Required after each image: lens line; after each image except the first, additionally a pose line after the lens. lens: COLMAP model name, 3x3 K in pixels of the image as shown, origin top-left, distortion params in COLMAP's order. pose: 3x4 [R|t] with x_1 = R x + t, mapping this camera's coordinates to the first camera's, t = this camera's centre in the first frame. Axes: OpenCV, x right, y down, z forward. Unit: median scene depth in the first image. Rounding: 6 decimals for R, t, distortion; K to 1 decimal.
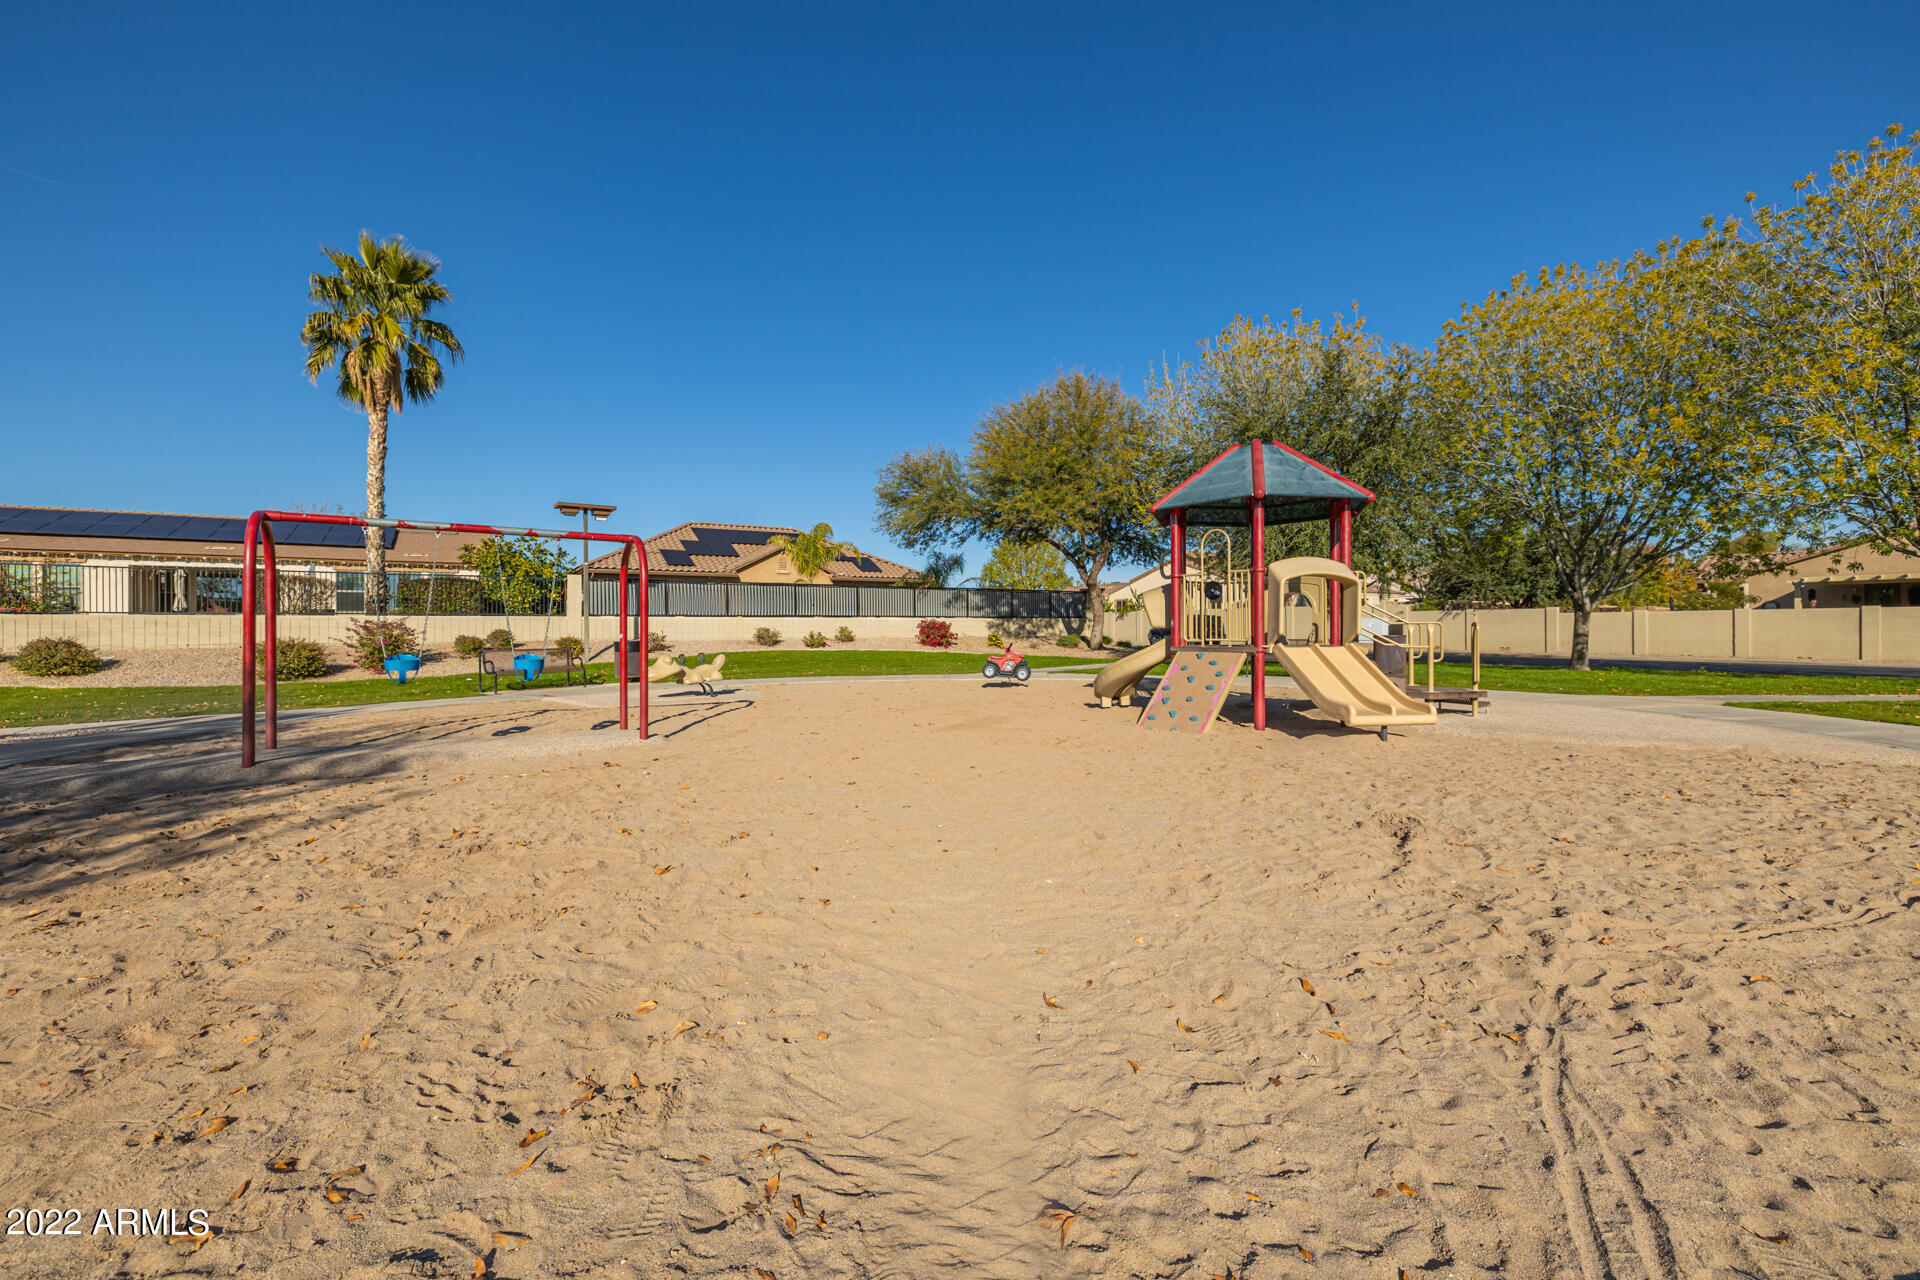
lens RADIAL K [[804.5, 0, 959.6], [0, 804.5, 635.4], [0, 0, 1]] dist [0.000440, 0.000014]
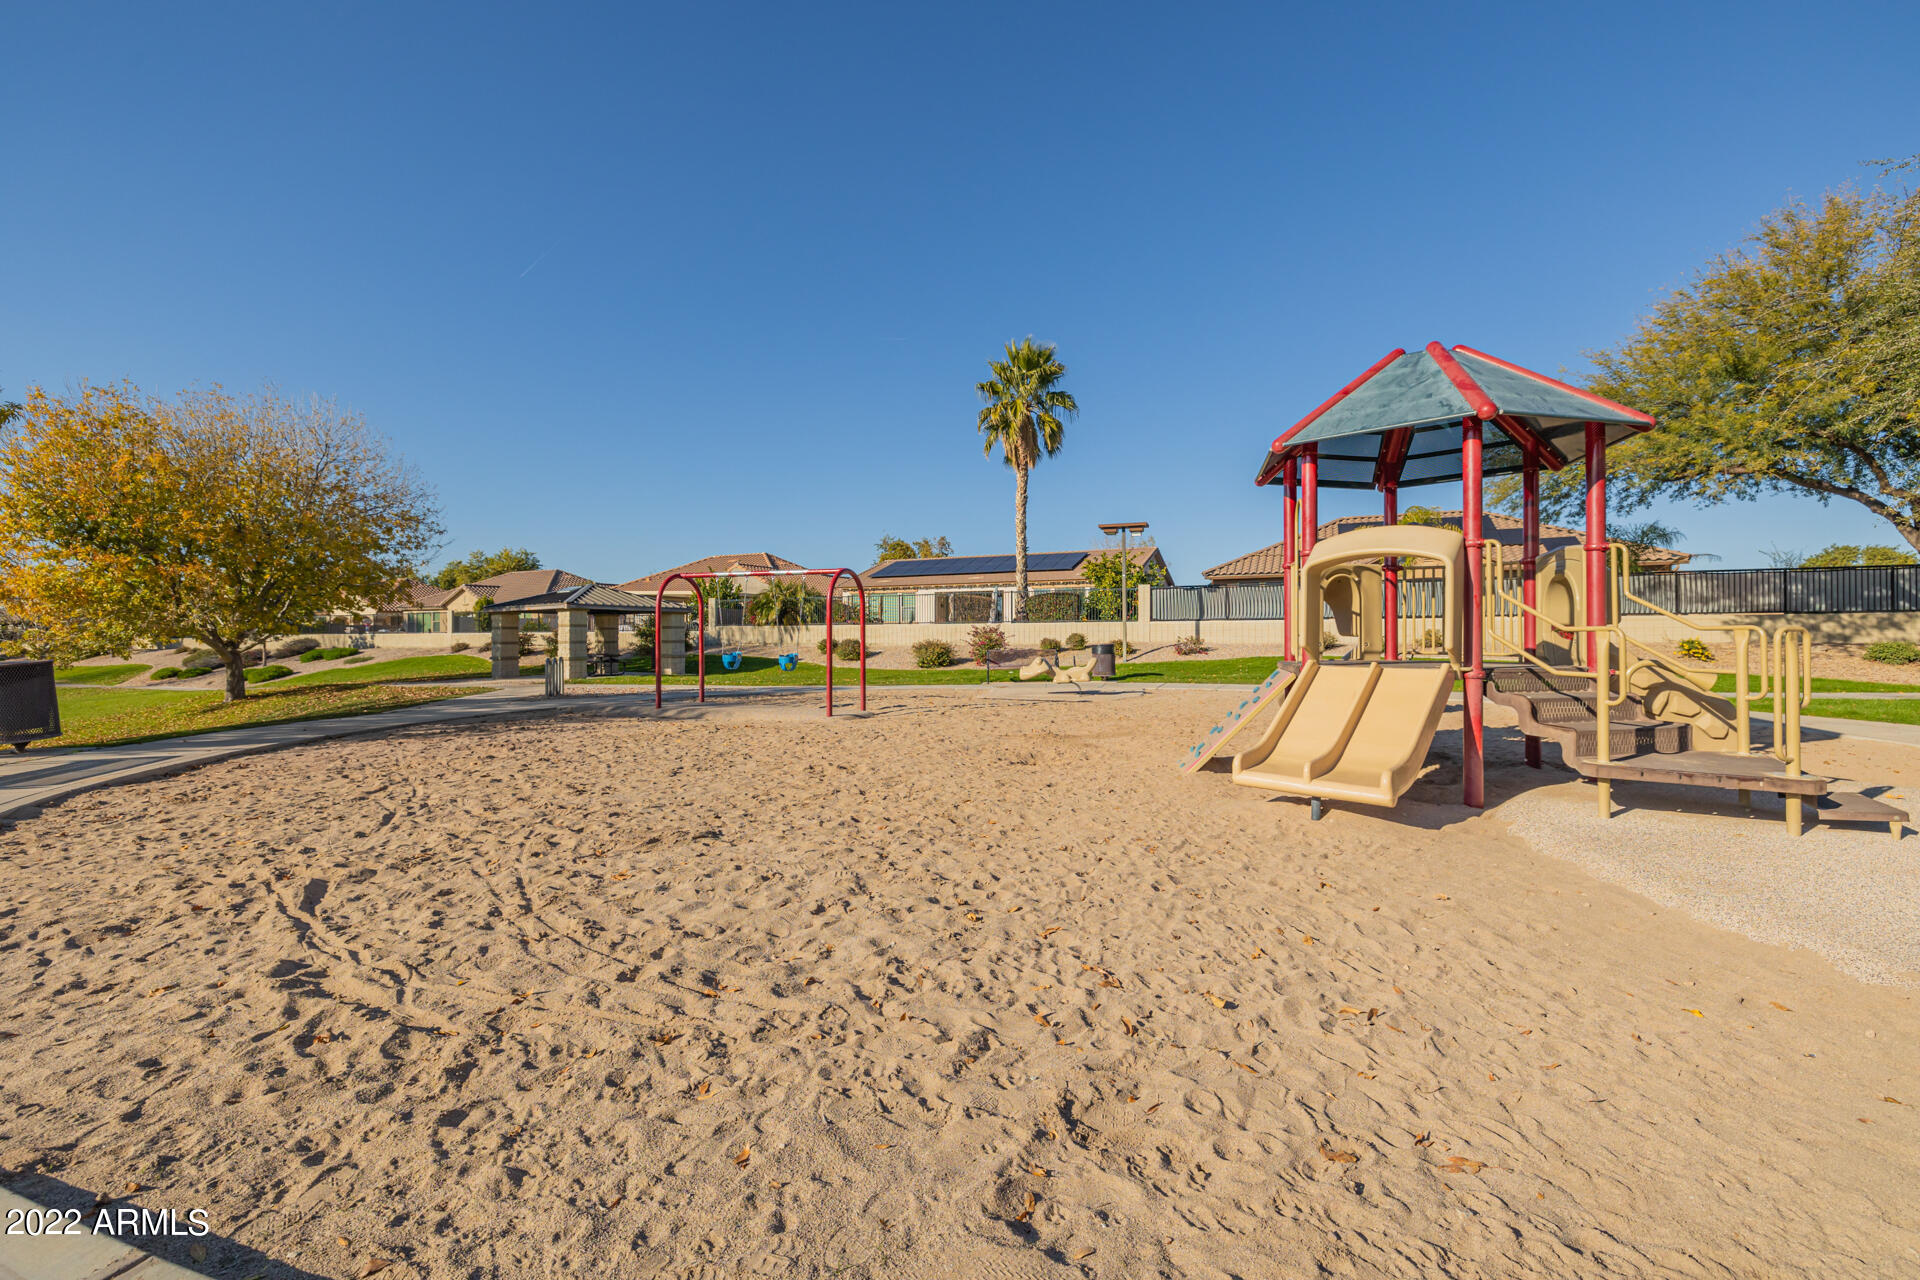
lens RADIAL K [[804.5, 0, 959.6], [0, 804.5, 635.4], [0, 0, 1]] dist [0.000440, 0.000014]
pose [[0.562145, 0.002073, -0.827036, 0.326205], [-0.003270, 0.999995, 0.000284, -0.003771], [0.827032, 0.002545, 0.562149, 0.164265]]
